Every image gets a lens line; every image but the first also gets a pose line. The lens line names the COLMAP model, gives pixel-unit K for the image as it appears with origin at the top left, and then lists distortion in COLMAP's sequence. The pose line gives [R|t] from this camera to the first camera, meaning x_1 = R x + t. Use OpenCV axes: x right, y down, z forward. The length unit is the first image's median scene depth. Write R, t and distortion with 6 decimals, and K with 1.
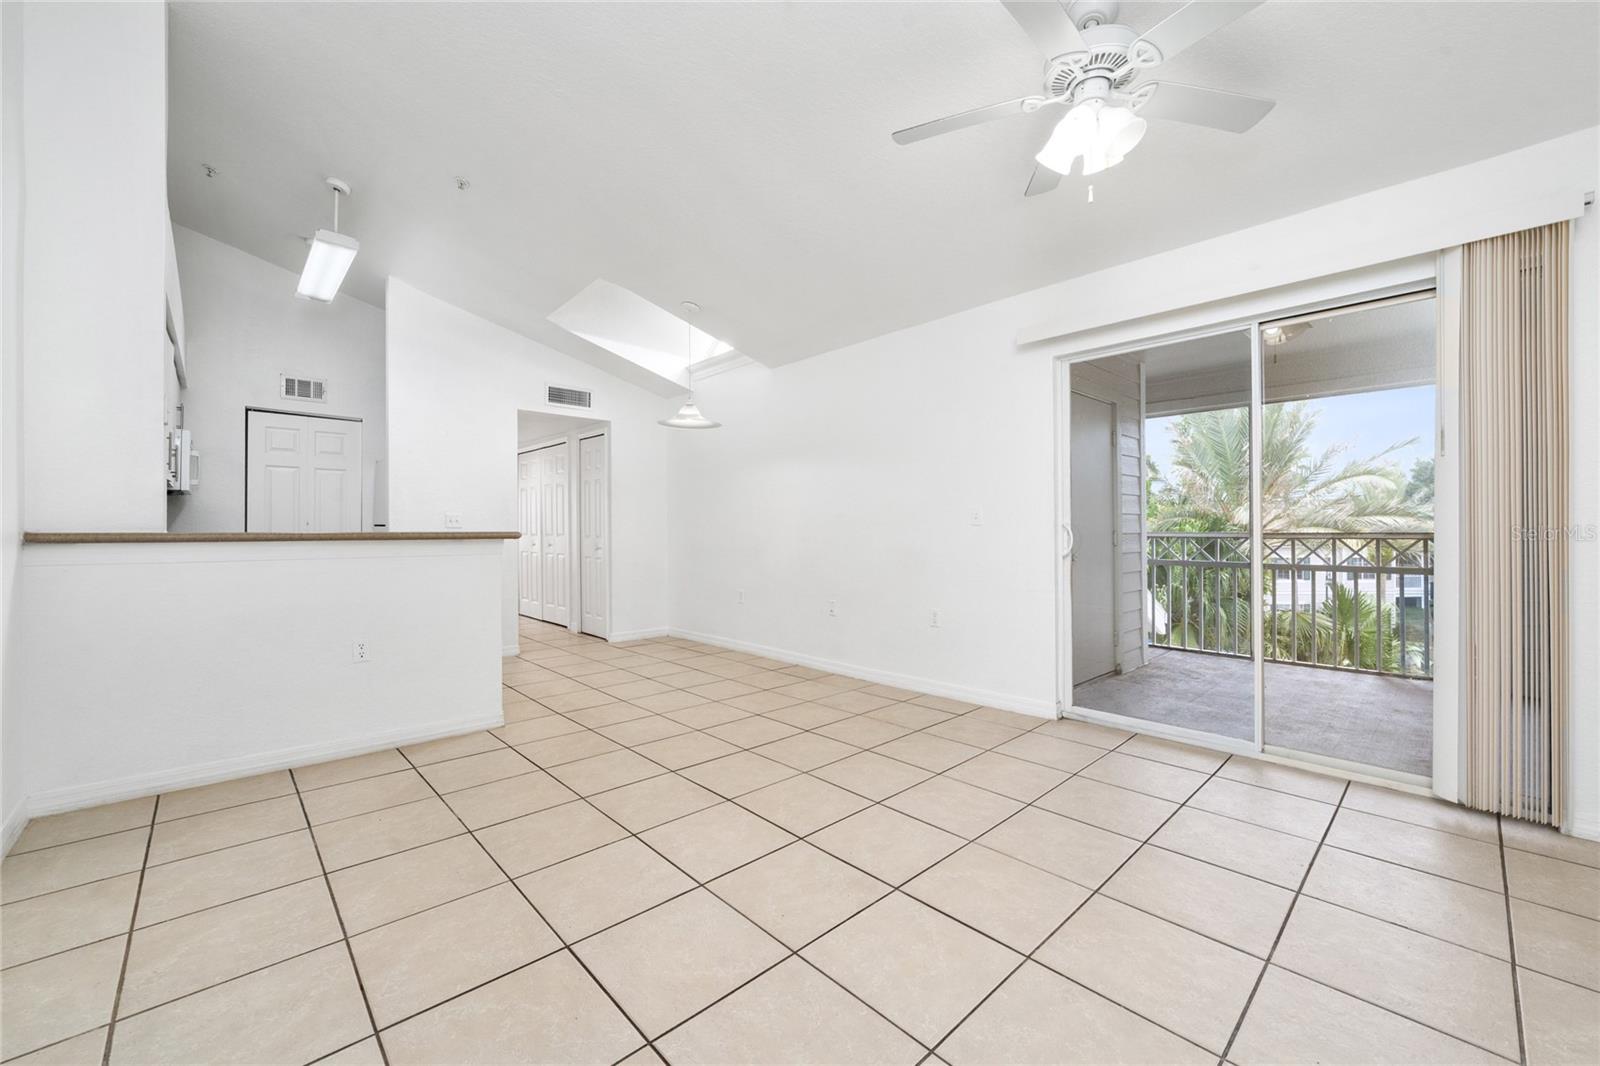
lens RADIAL K [[630.6, 0, 796.8], [0, 630.6, 519.0], [0, 0, 1]] dist [-0.000150, -0.000143]
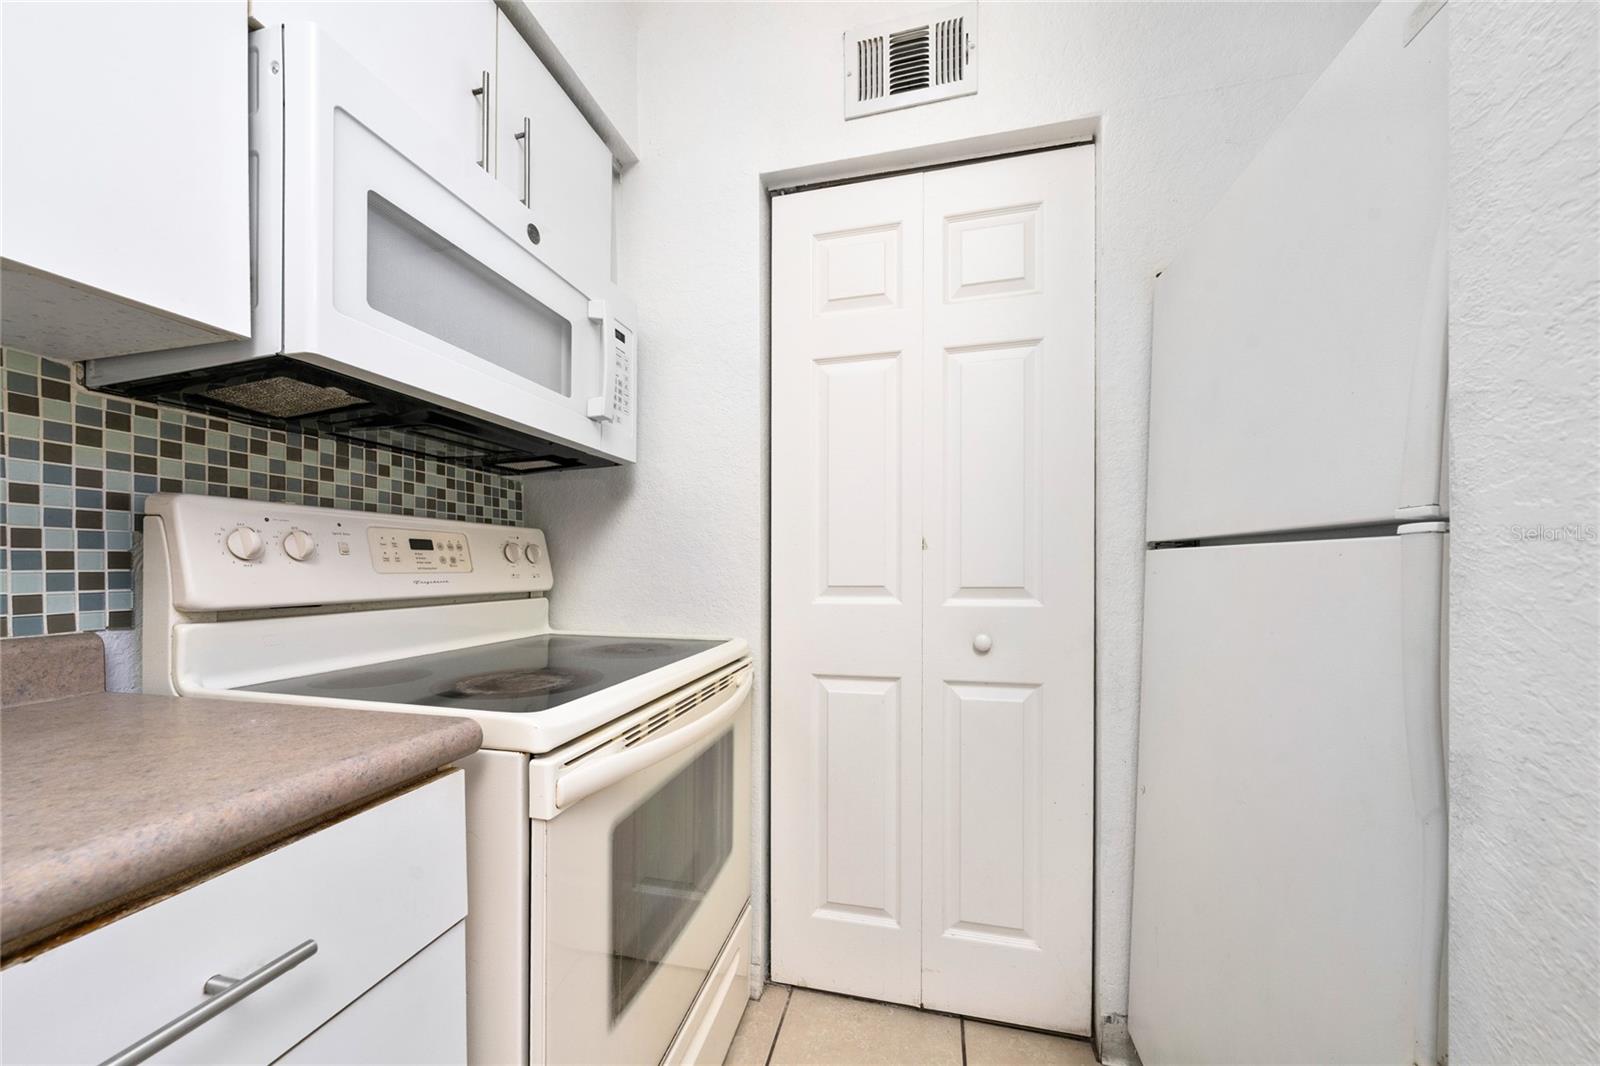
lens RADIAL K [[560.9, 0, 804.5], [0, 560.9, 566.7], [0, 0, 1]] dist [-0.000644, -0.000119]
pose [[0.562640, 0.006480, -0.826676, -0.633775], [0.014050, 0.999750, 0.017399, 0.011892], [0.826582, -0.021404, 0.562409, 0.862119]]
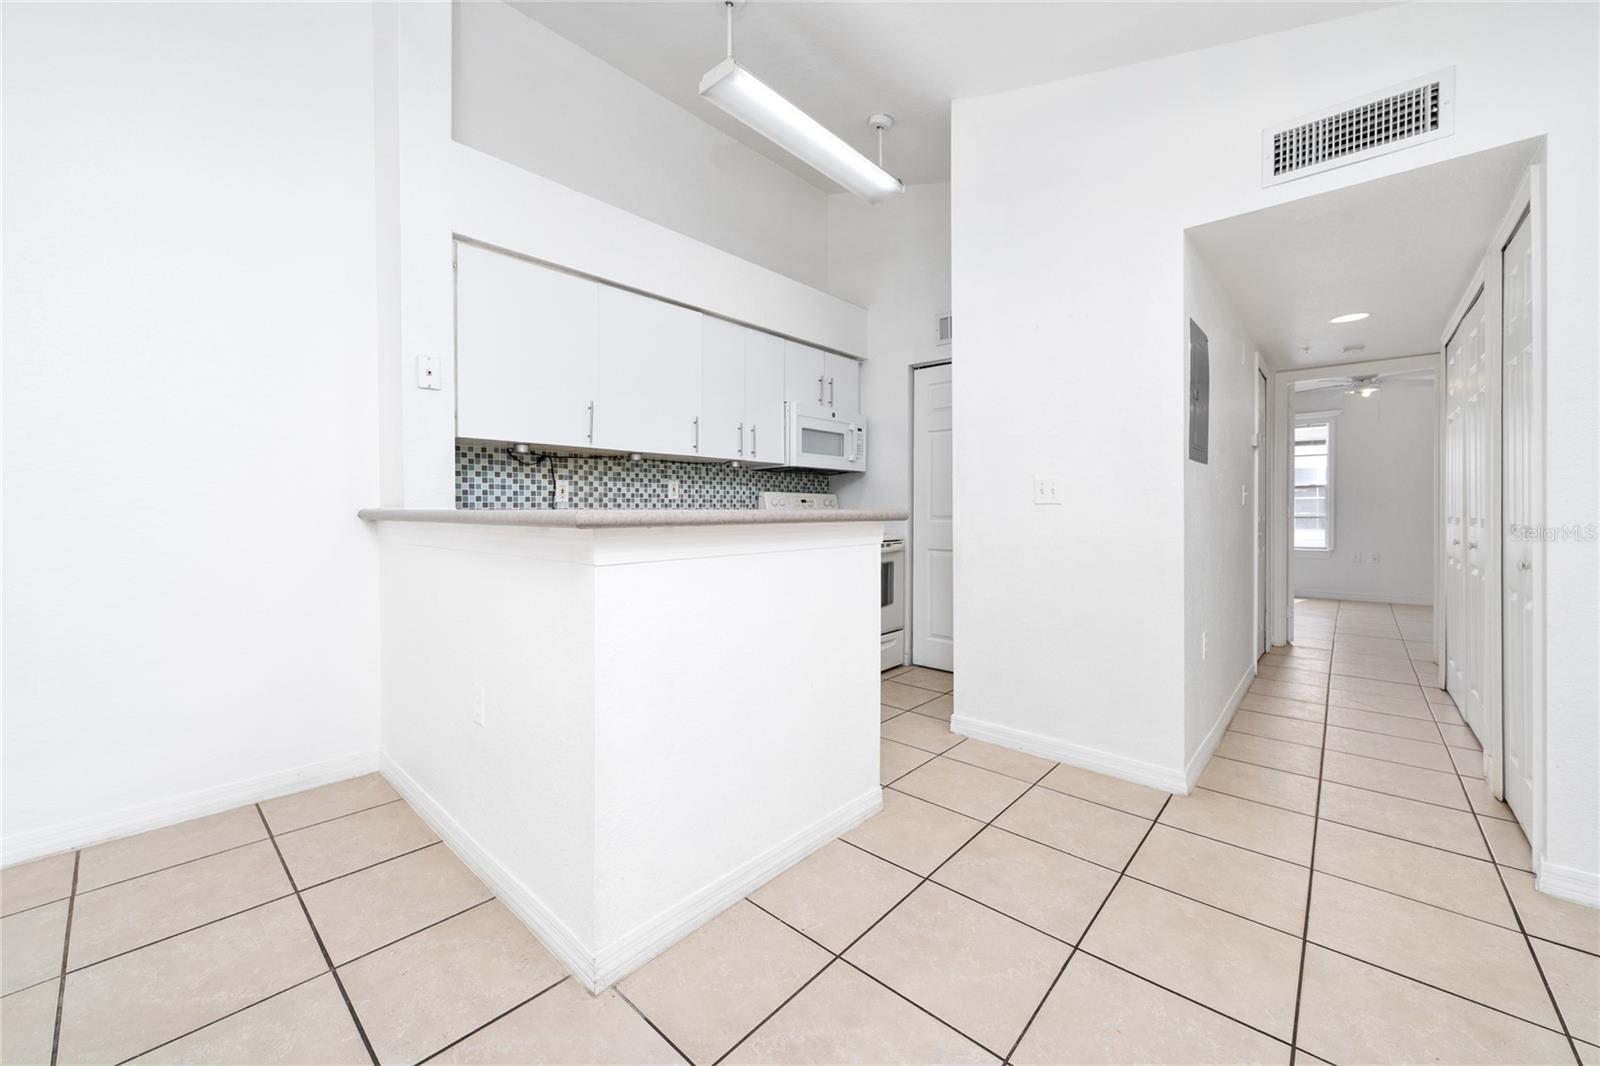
lens RADIAL K [[616.1, 0, 796.0], [0, 616.1, 516.7], [0, 0, 1]] dist [0.003613, 0.000148]
pose [[0.084828, 0.010482, -0.996340, -0.045815], [0.014627, 0.999824, 0.011764, 0.015878], [0.996288, -0.015571, 0.084660, 0.777192]]
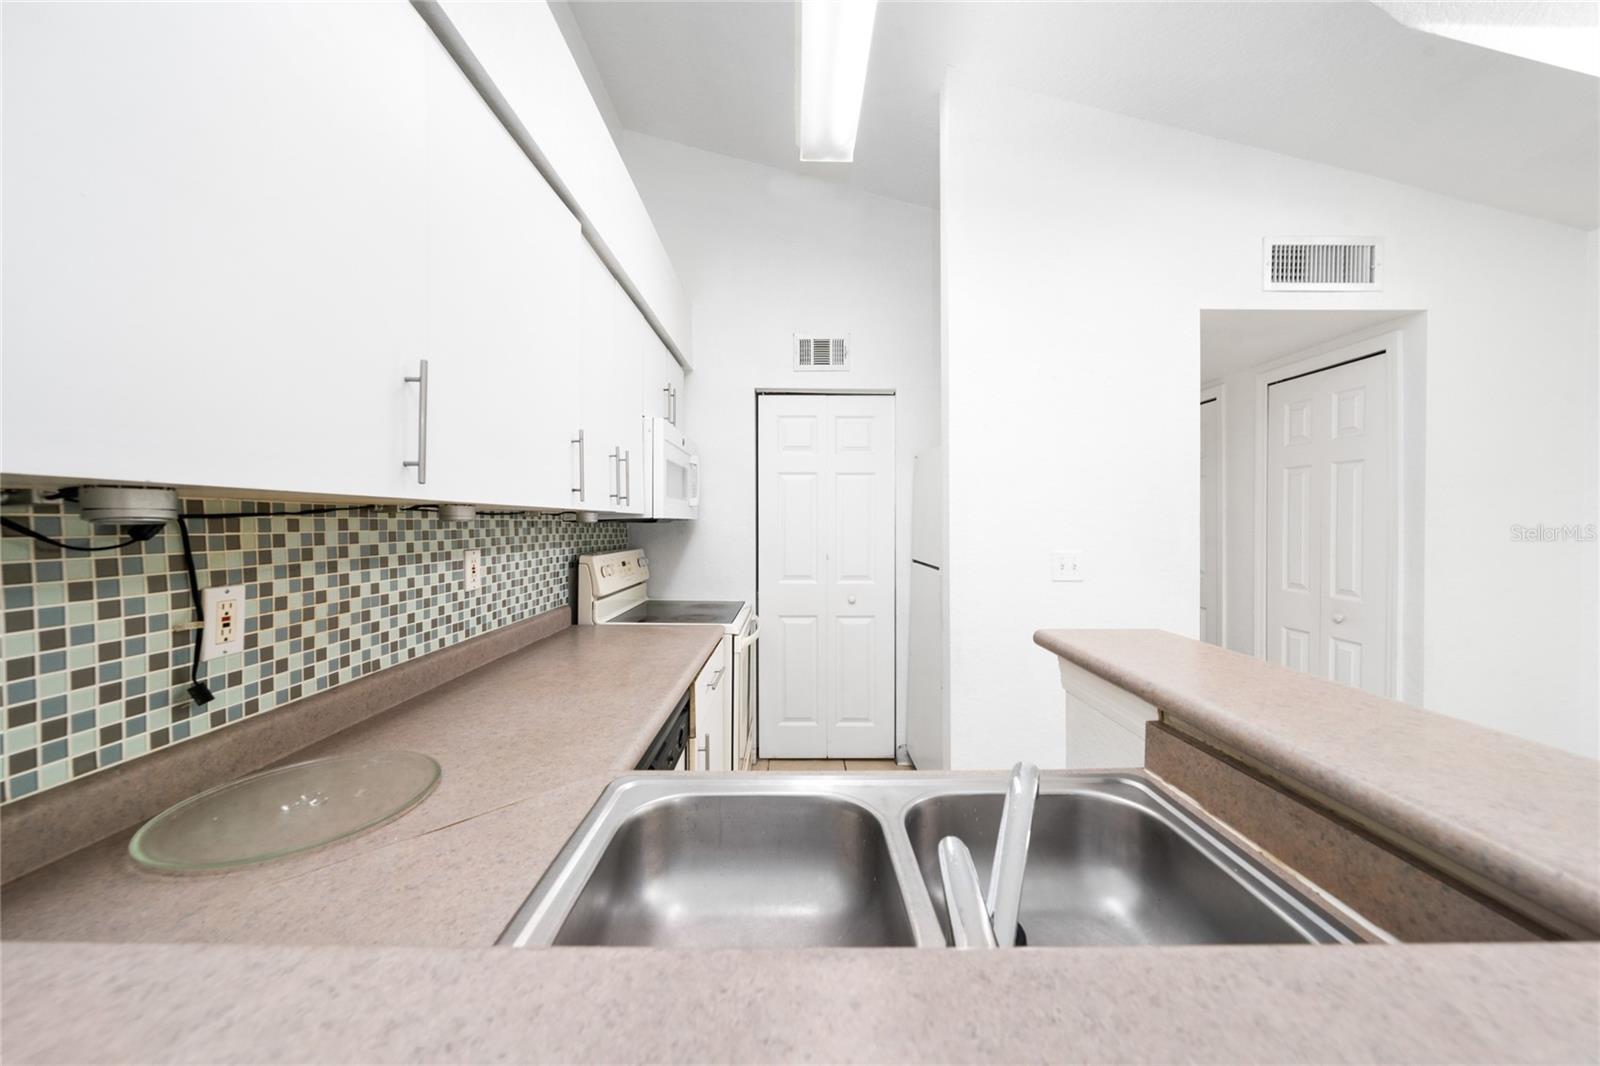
lens RADIAL K [[553.1, 0, 798.4], [0, 553.1, 529.2], [0, 0, 1]] dist [-0.000460, -0.000046]
pose [[0.735951, 0.004873, -0.677017, -0.432990], [0.012295, 0.999713, 0.020561, -0.037515], [0.676923, -0.023456, 0.735680, 0.588613]]
